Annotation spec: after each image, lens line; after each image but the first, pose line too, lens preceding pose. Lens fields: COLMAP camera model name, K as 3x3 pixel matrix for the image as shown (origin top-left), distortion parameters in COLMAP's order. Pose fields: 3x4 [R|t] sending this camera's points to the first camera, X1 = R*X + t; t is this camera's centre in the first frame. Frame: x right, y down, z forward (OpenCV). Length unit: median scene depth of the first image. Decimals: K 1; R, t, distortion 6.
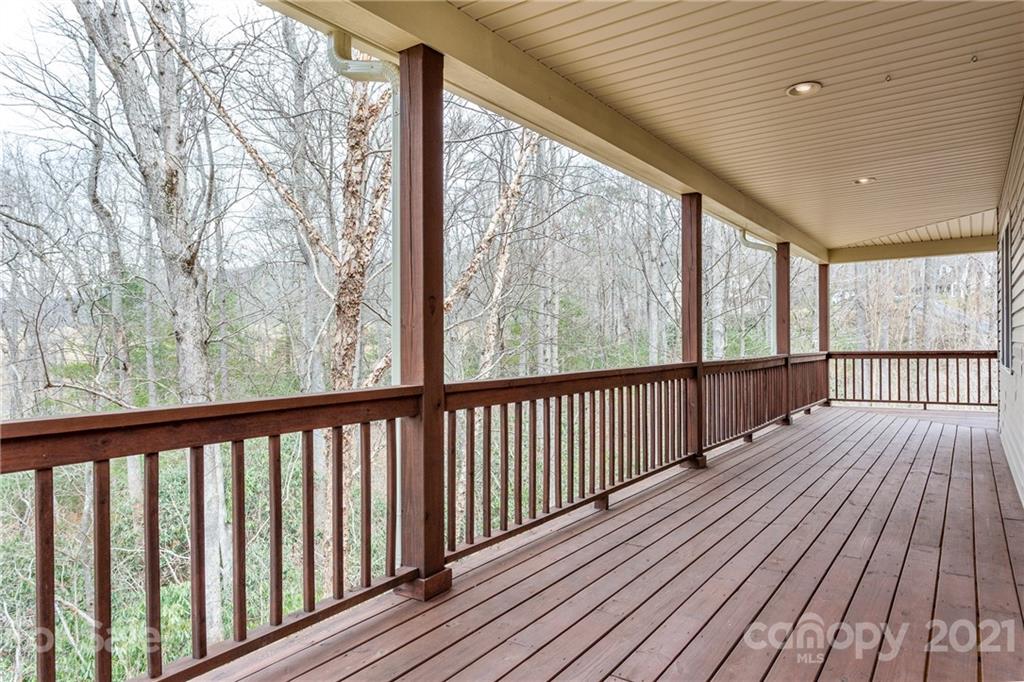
lens RADIAL K [[631.6, 0, 512.0], [0, 631.6, 341.0], [0, 0, 1]] dist [0.001591, 0.000324]
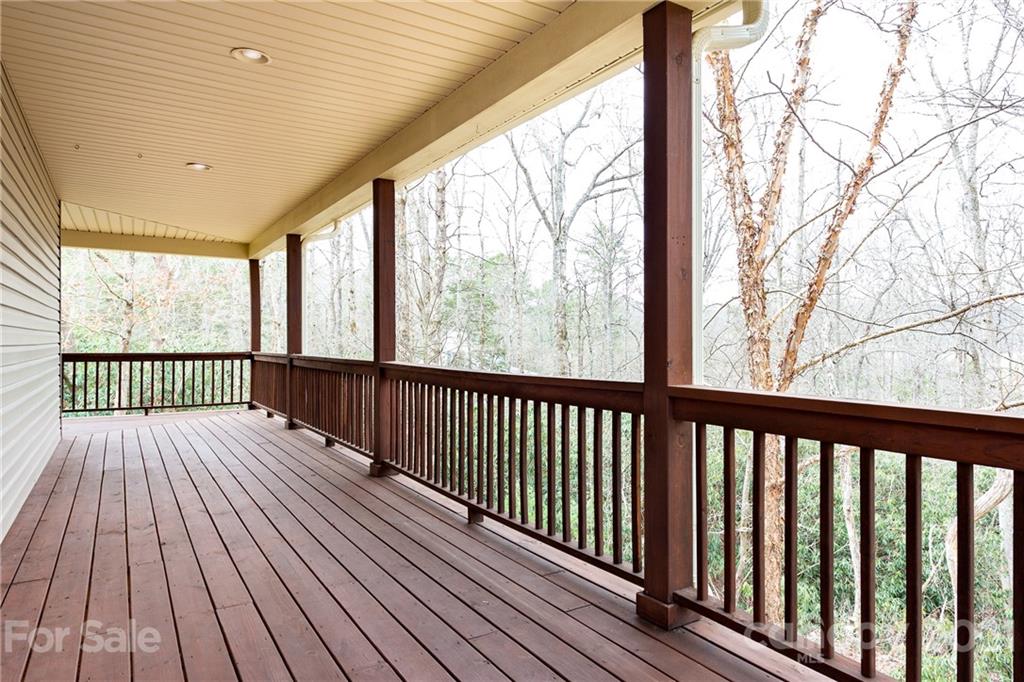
lens RADIAL K [[648.9, 0, 512.0], [0, 648.9, 341.0], [0, 0, 1]] dist [0.000549, -0.000009]
pose [[-0.391345, 0.004212, -0.920234, 0.814434], [0.001773, 0.999991, 0.003823, 0.000681], [0.920242, -0.000135, -0.391349, 1.171346]]
